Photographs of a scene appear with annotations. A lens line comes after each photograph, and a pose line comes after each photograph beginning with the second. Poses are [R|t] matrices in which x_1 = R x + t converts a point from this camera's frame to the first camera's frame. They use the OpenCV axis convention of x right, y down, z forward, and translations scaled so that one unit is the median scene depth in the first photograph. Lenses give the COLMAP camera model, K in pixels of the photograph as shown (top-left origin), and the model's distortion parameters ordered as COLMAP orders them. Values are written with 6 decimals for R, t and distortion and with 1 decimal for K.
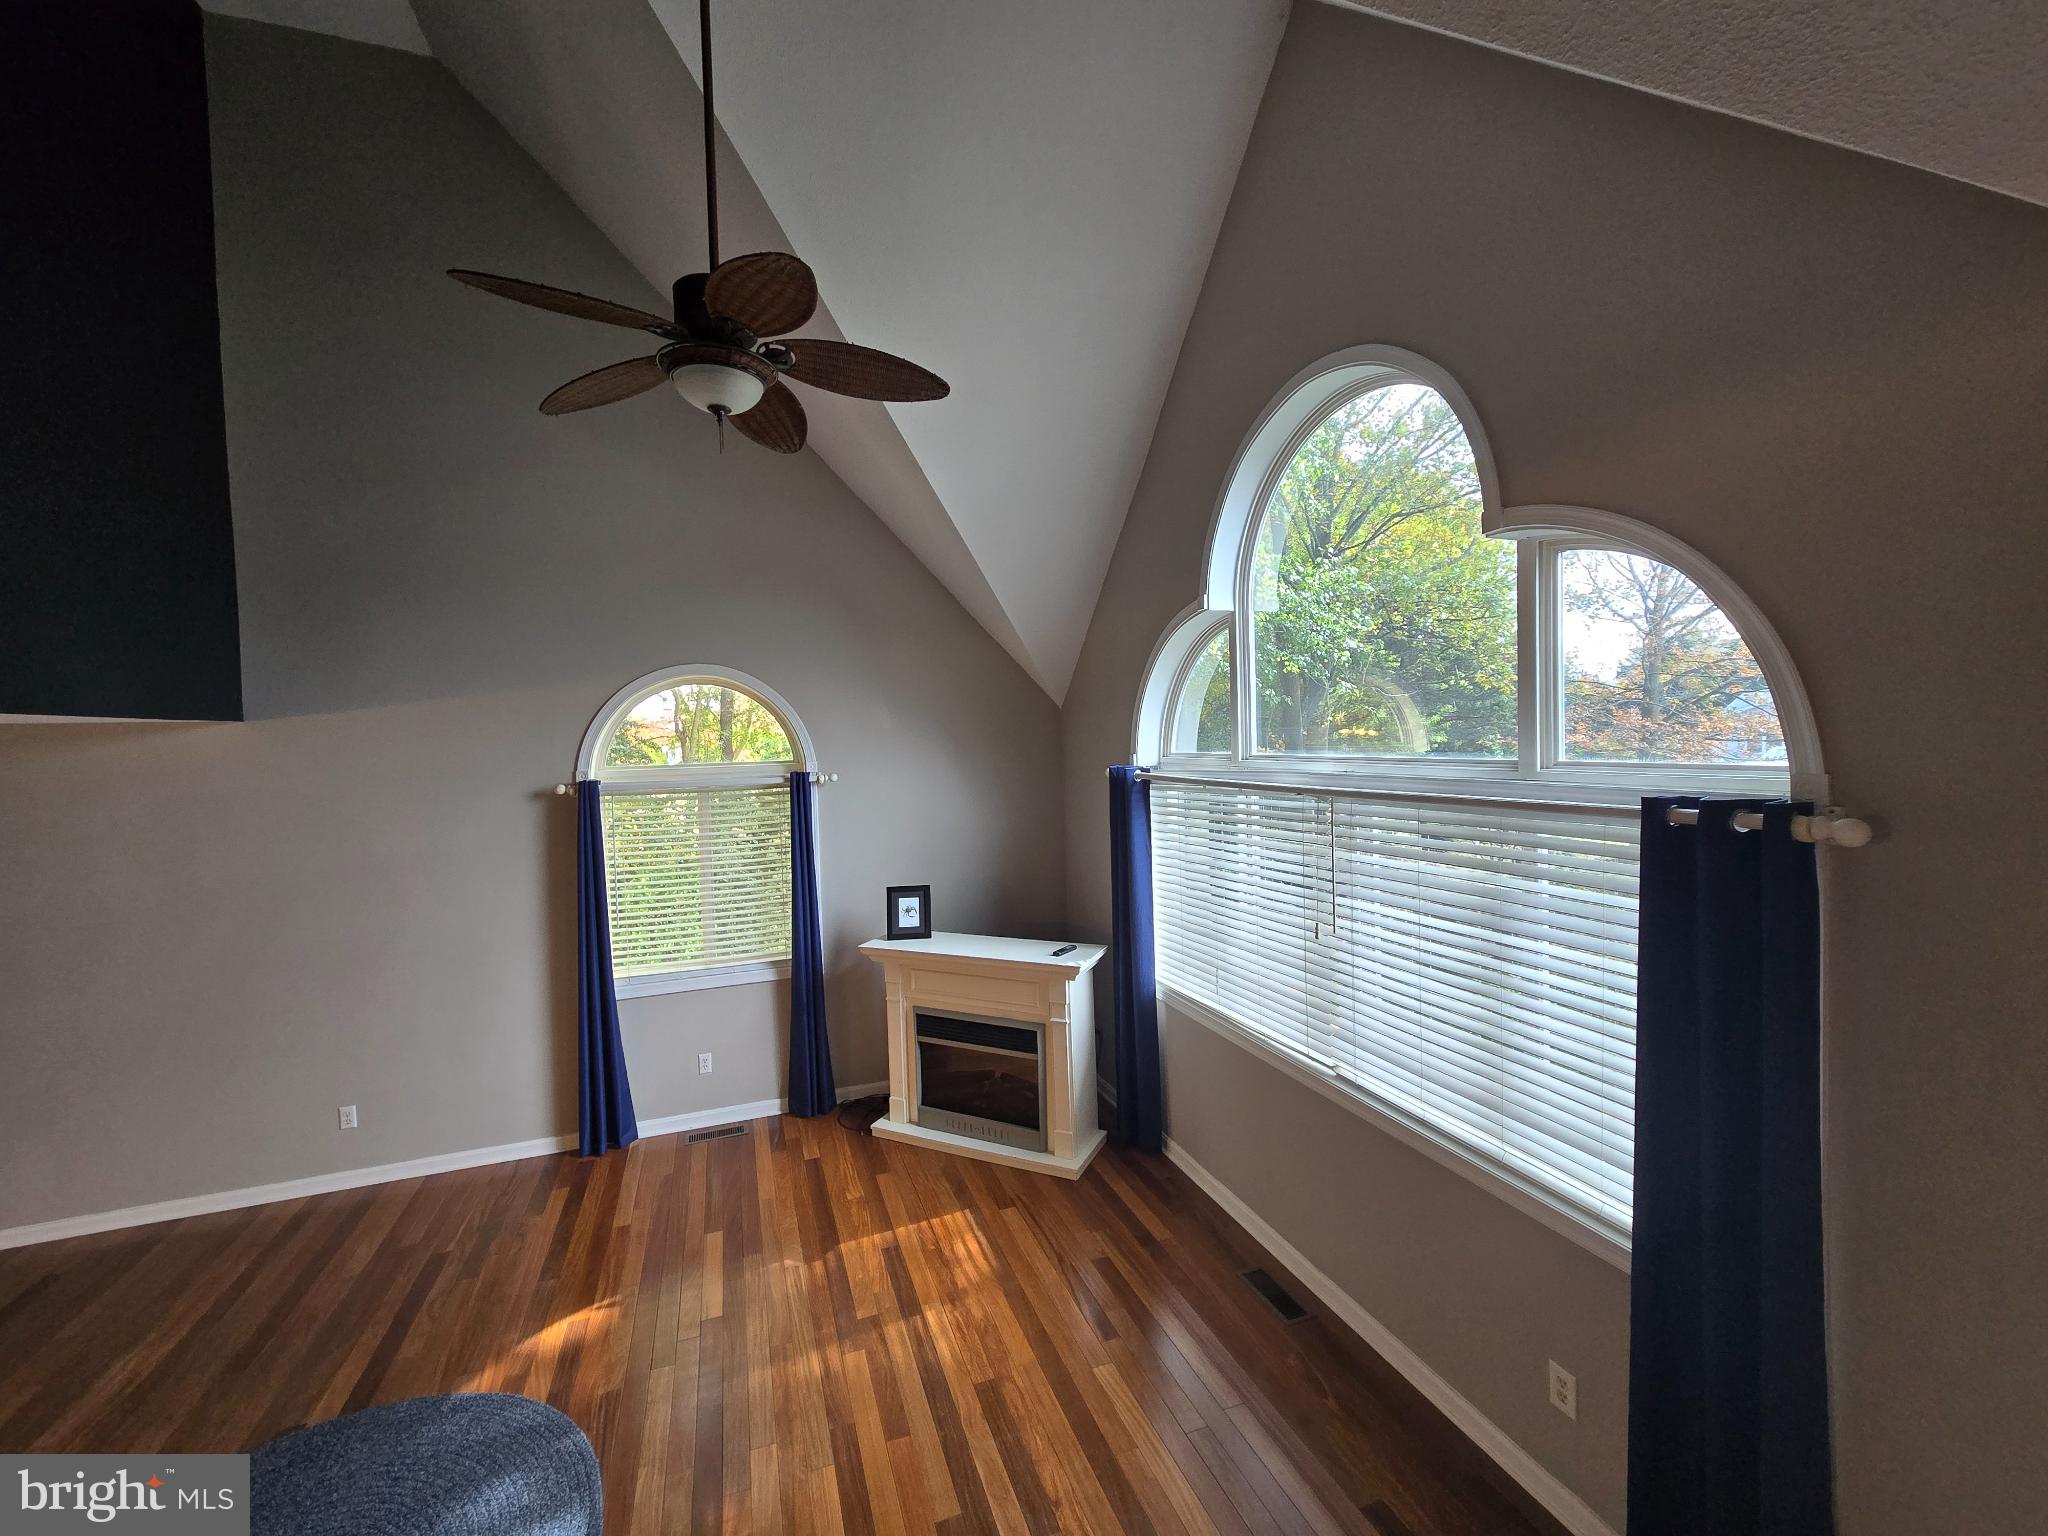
lens RADIAL K [[840.7, 0, 1023.4], [0, 840.7, 761.8], [0, 0, 1]] dist [-0.000983, 0.001387]
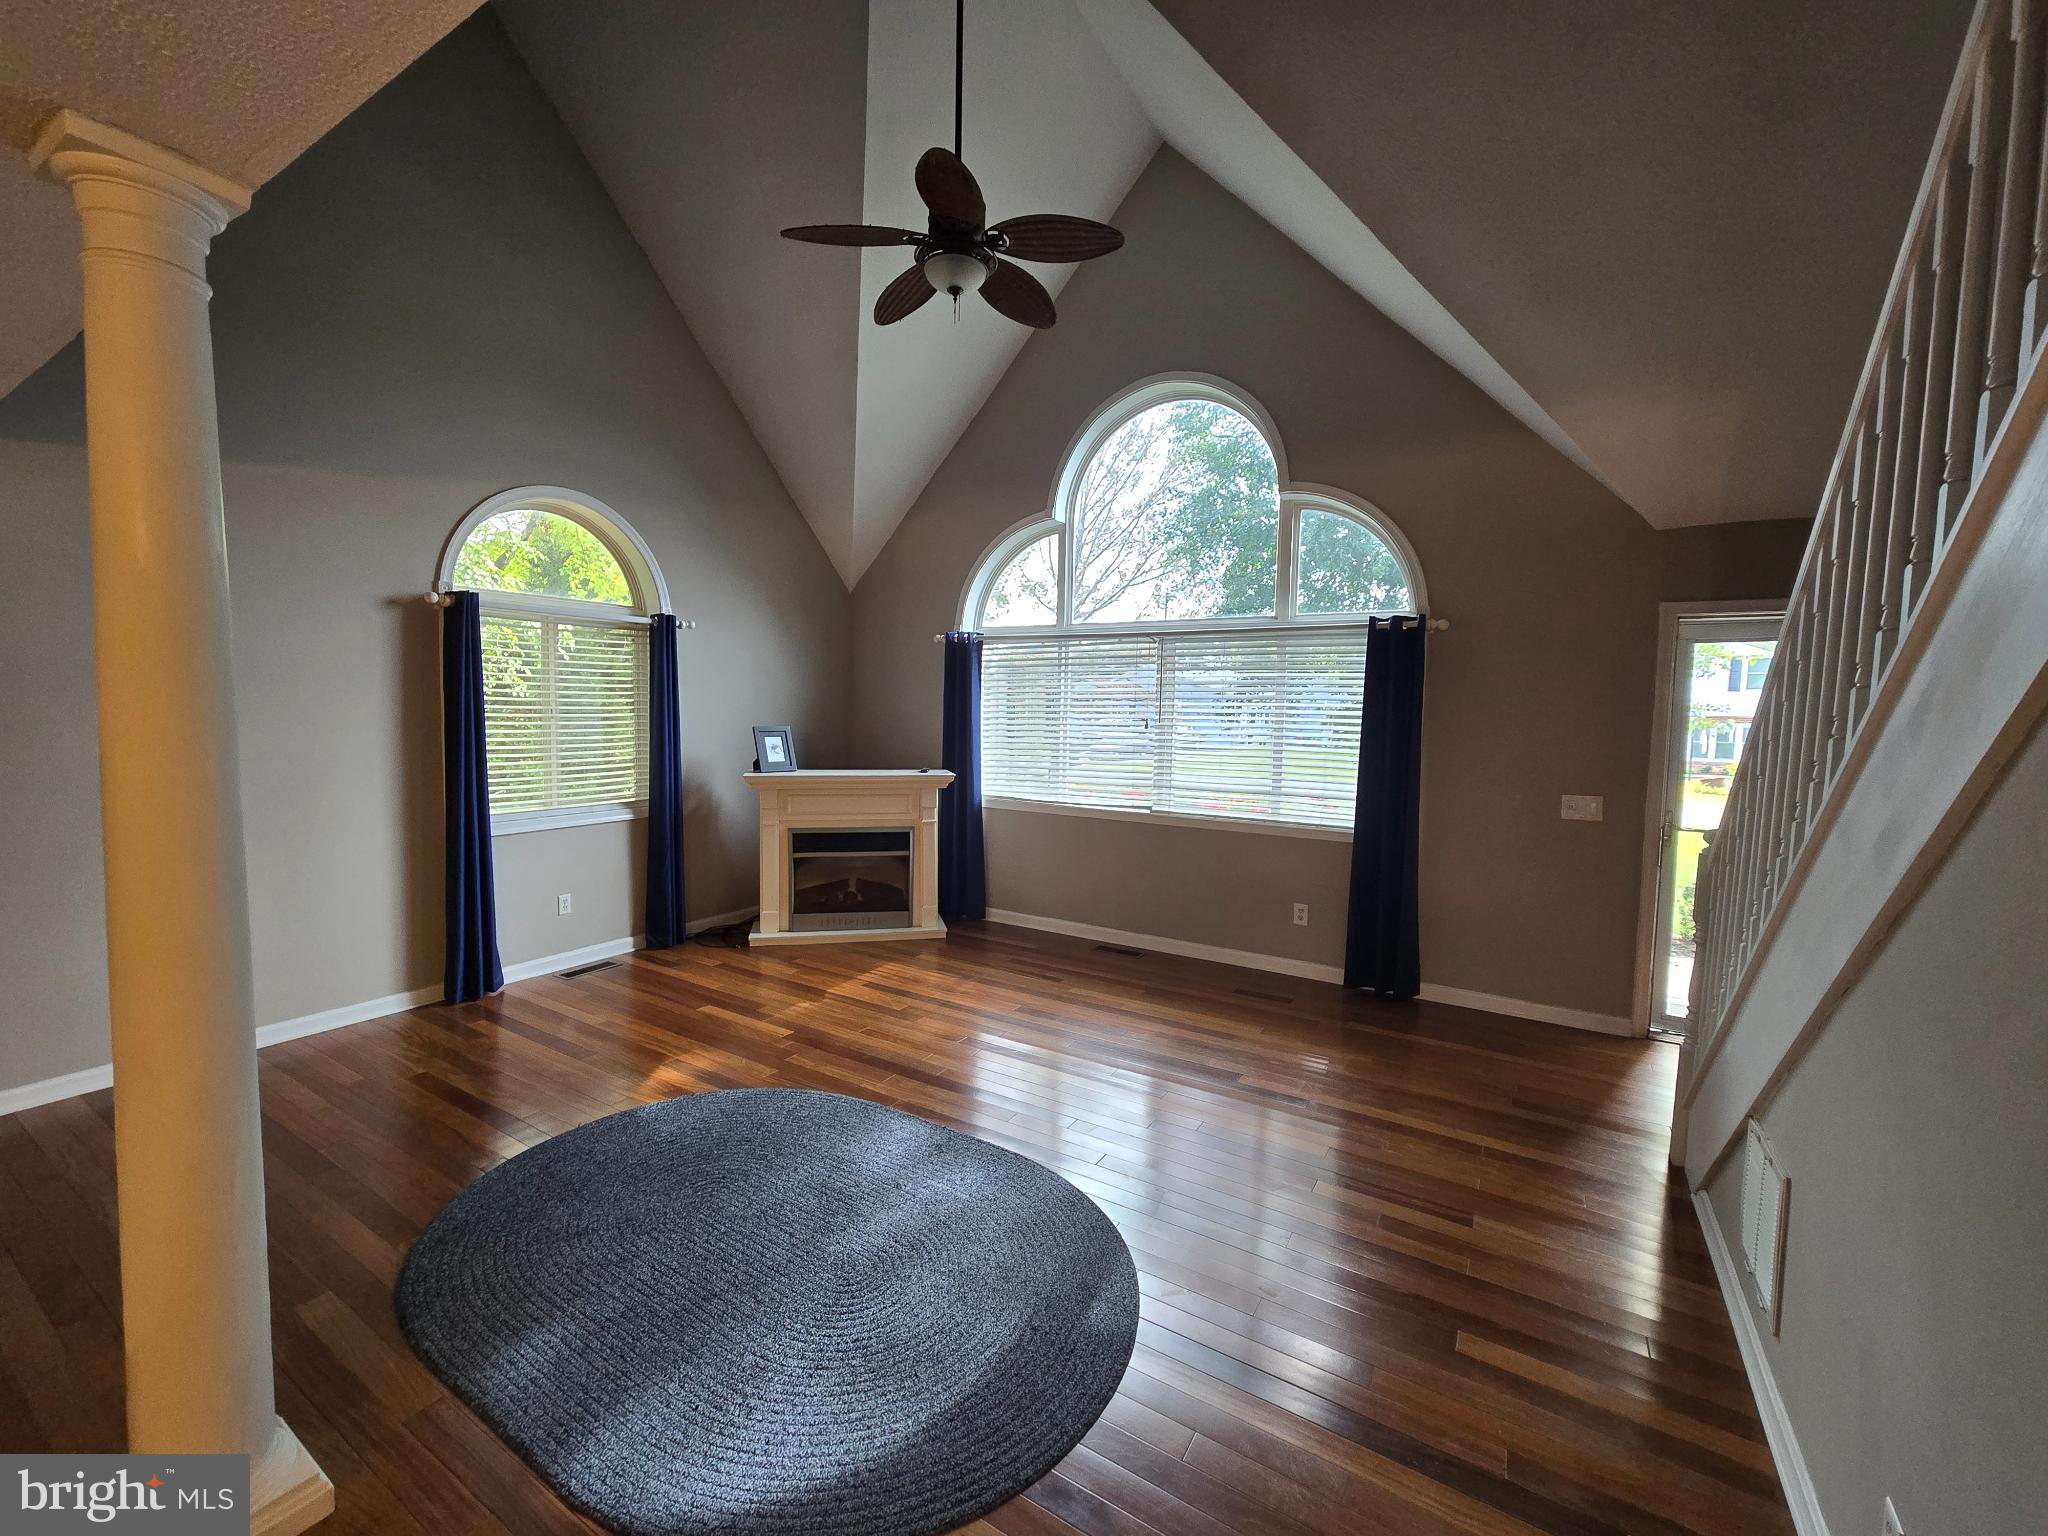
lens RADIAL K [[840.7, 0, 1021.7], [0, 840.7, 764.6], [0, 0, 1]] dist [-0.000983, 0.001387]
pose [[0.781714, -0.002165, 0.623633, -0.660447], [-0.019129, 0.999440, 0.027447, 0.184575], [-0.623344, -0.033385, 0.781235, -0.099808]]
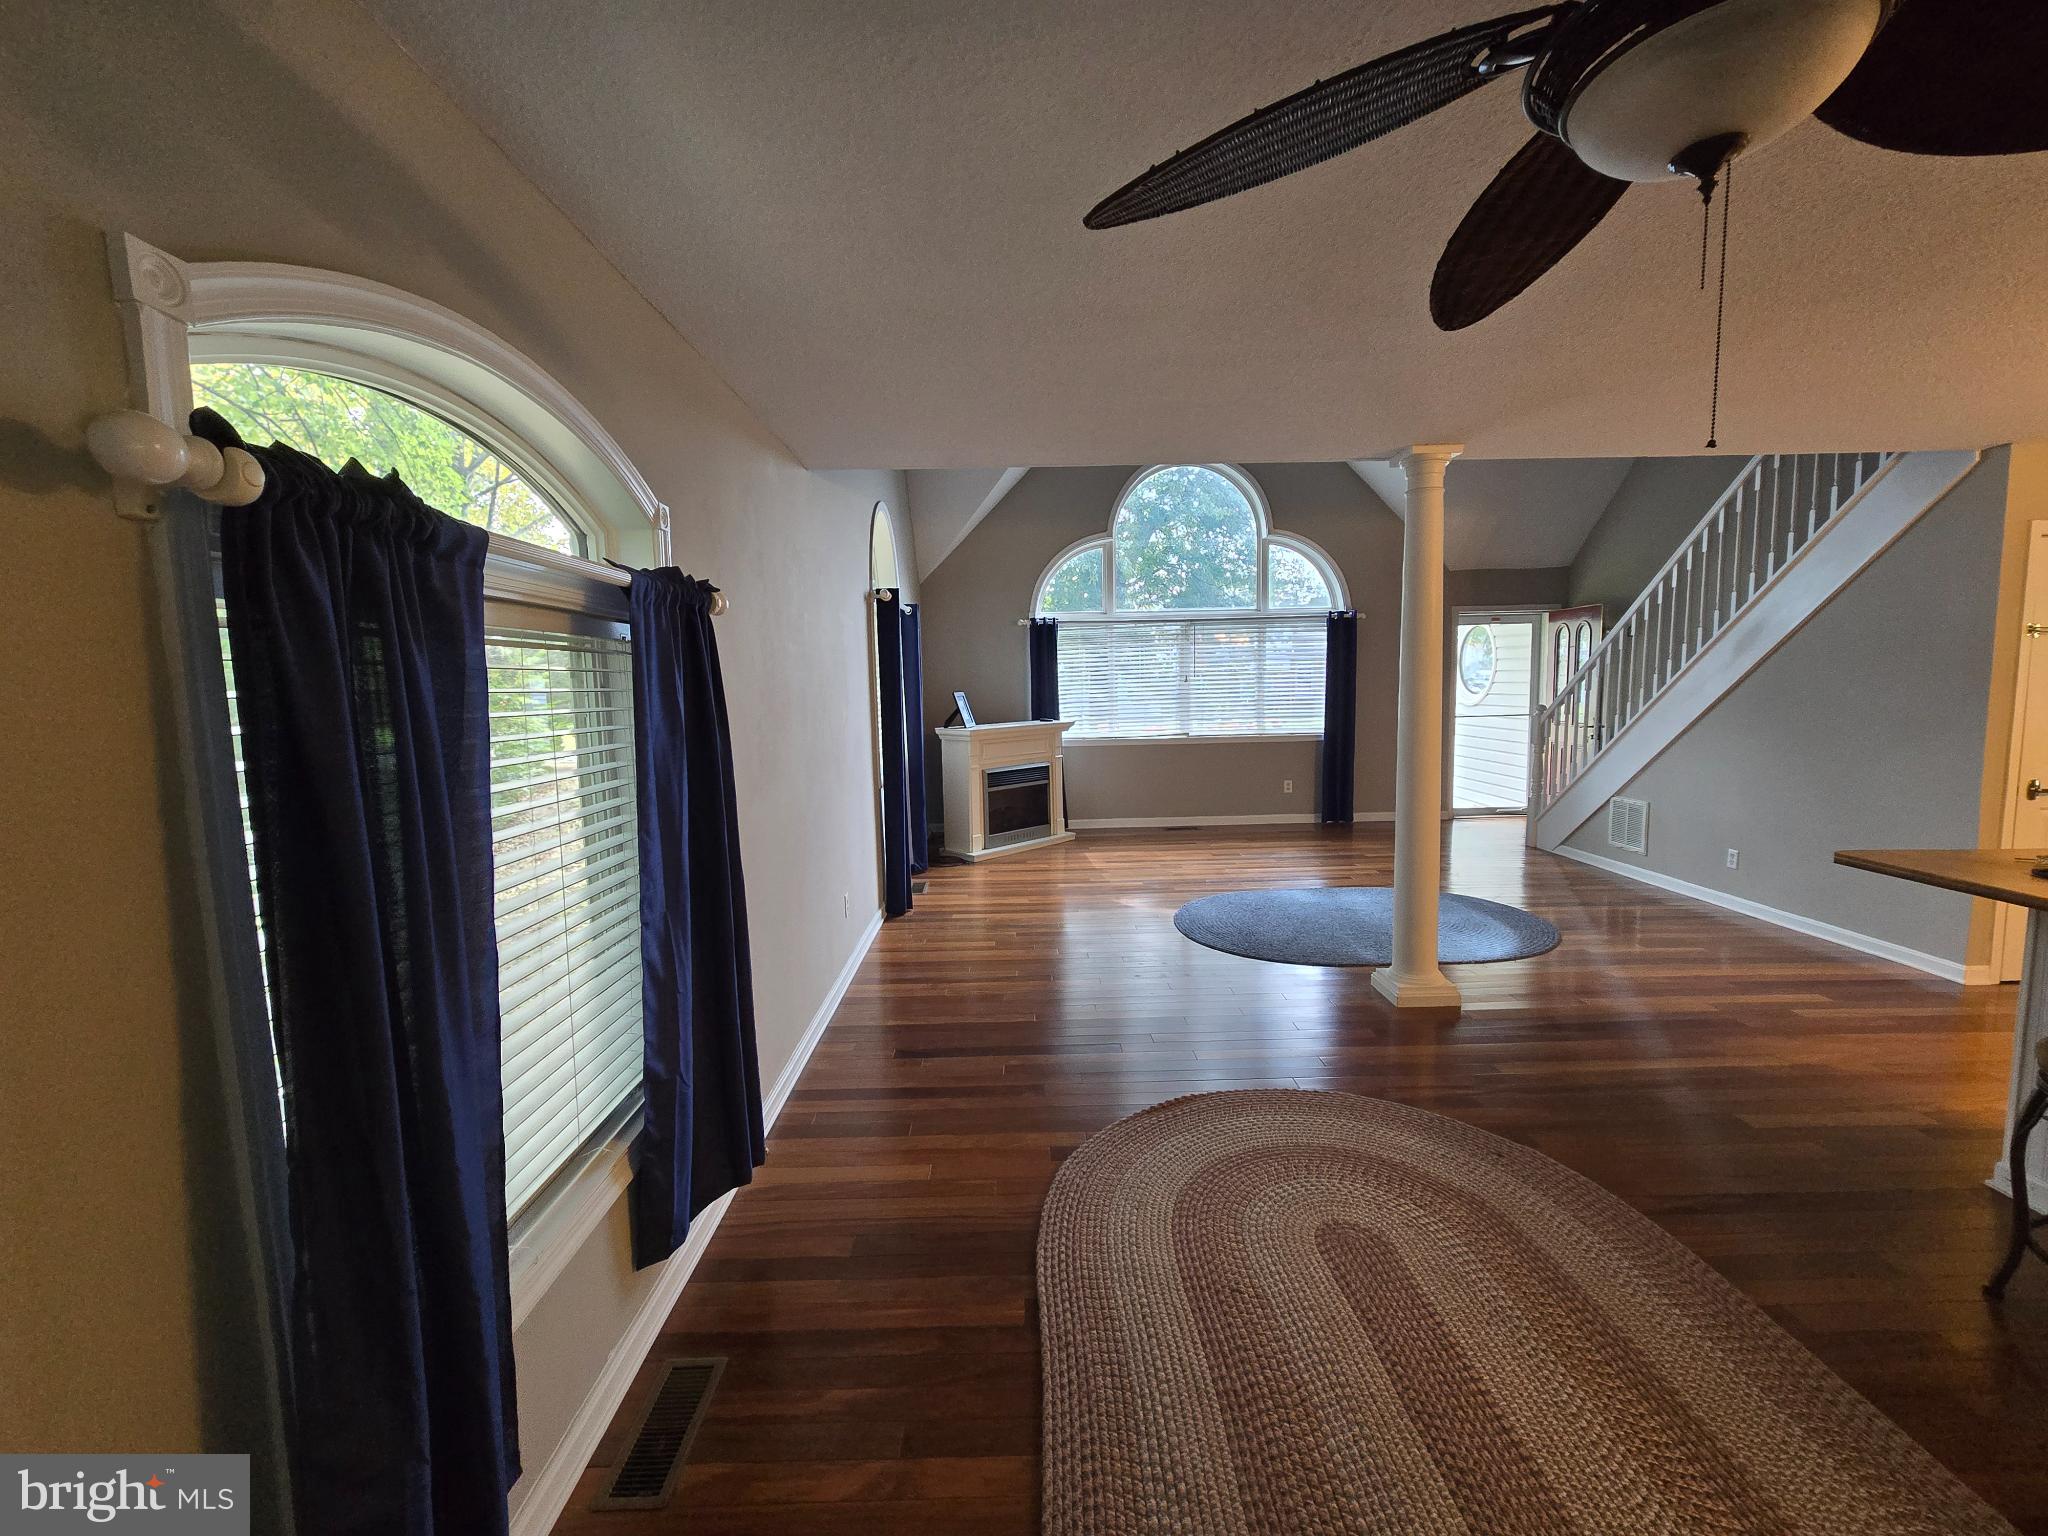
lens RADIAL K [[840.7, 0, 1032.2], [0, 840.7, 766.8], [0, 0, 1]] dist [-0.000983, 0.001387]
pose [[0.321695, -0.080039, 0.943454, -1.670598], [0.046032, 0.996565, 0.068849, 0.206687], [-0.945724, 0.021280, 0.324274, 0.482652]]
